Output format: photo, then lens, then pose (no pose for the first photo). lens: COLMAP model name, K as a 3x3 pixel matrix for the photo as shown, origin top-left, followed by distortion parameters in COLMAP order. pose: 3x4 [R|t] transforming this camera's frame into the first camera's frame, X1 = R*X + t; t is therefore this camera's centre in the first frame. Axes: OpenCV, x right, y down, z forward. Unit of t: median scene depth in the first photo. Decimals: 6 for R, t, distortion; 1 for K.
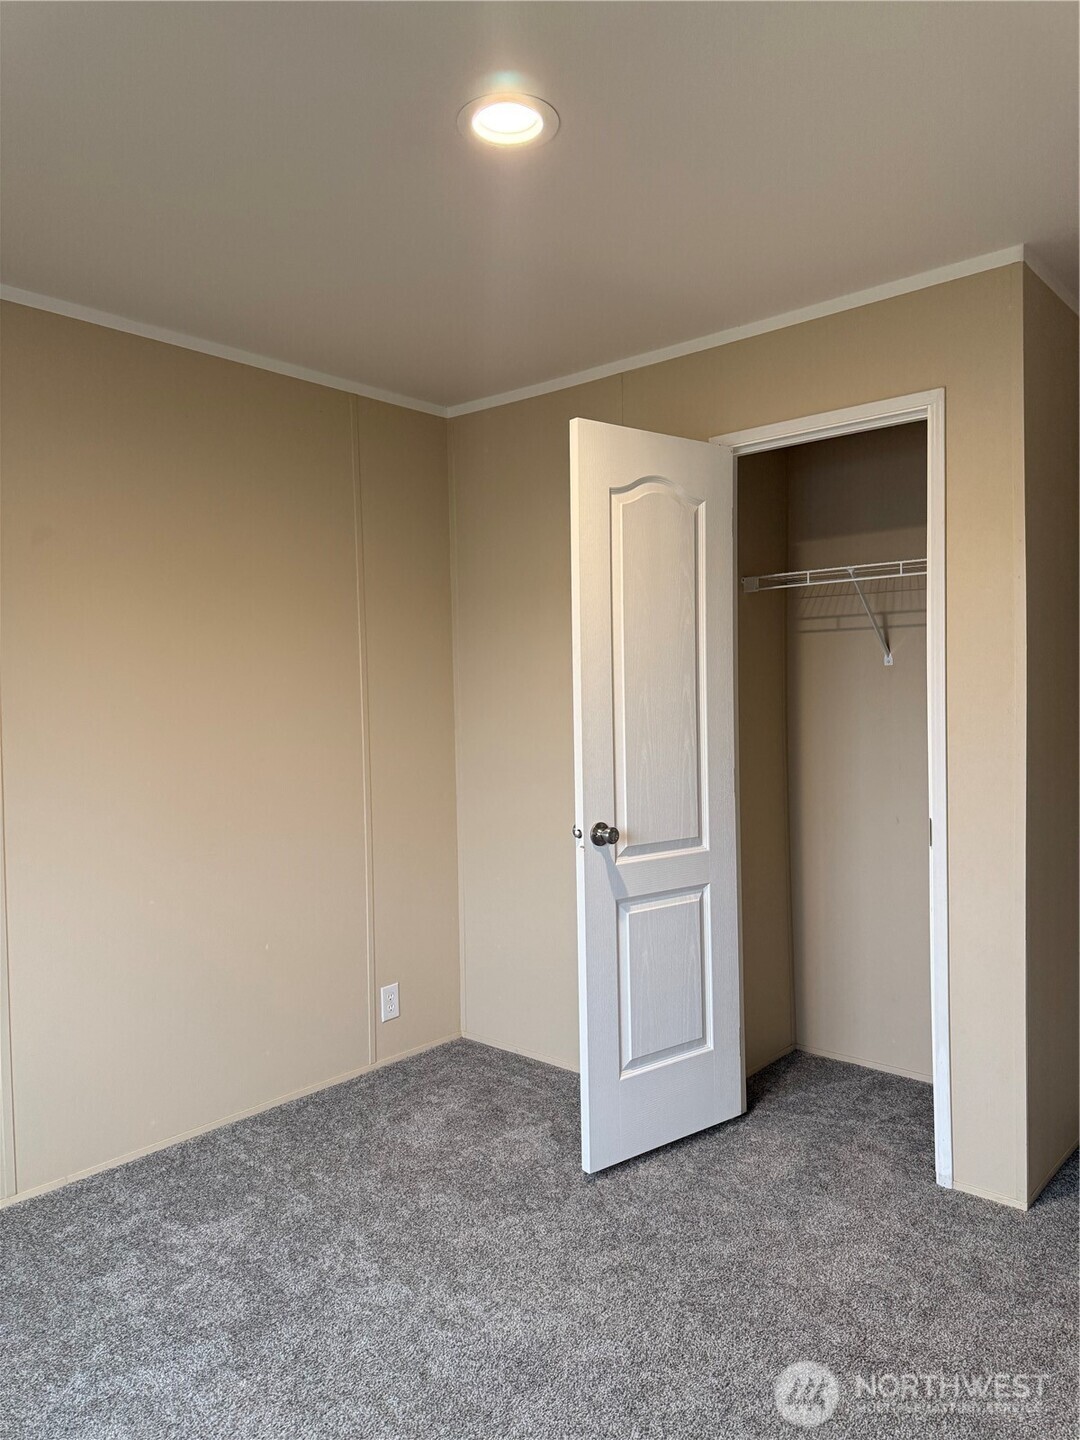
lens RADIAL K [[1018.4, 0, 540.0], [0, 1018.4, 720.0], [0, 0, 1]] dist [0.039964, -0.007274]
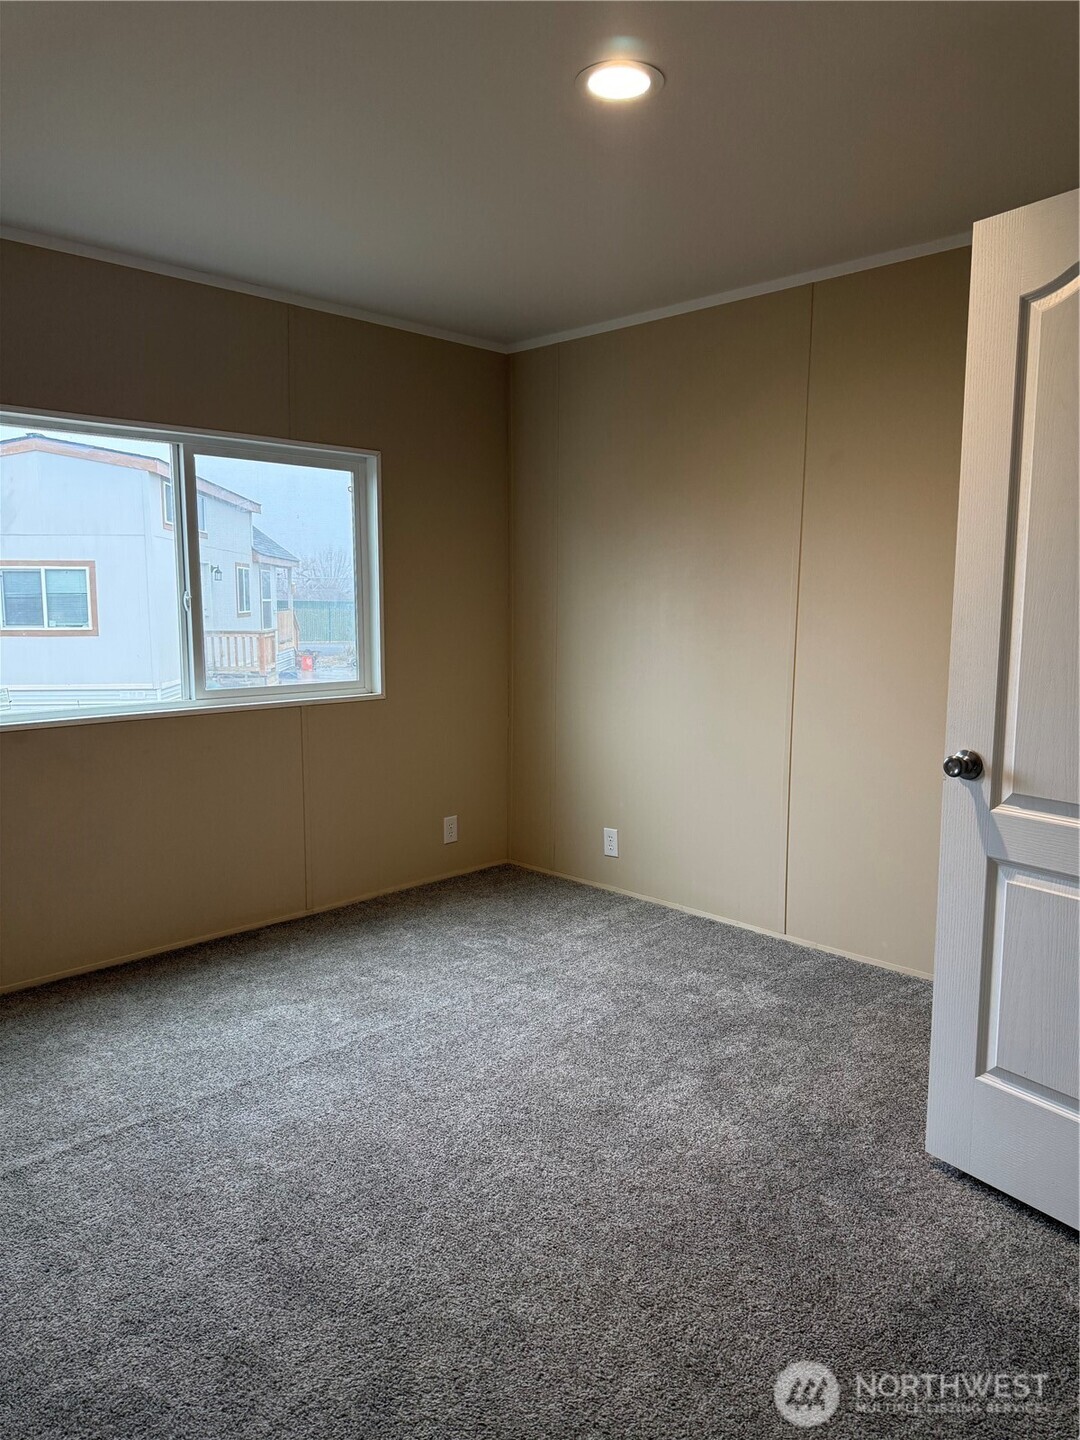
lens RADIAL K [[1018.4, 0, 540.0], [0, 1018.4, 720.0], [0, 0, 1]] dist [0.039964, -0.007274]
pose [[-0.012313, 0.156786, -0.987556, 0.822097], [-0.029291, 0.987150, 0.157086, -0.036123], [0.999495, 0.030861, -0.007562, 0.660925]]
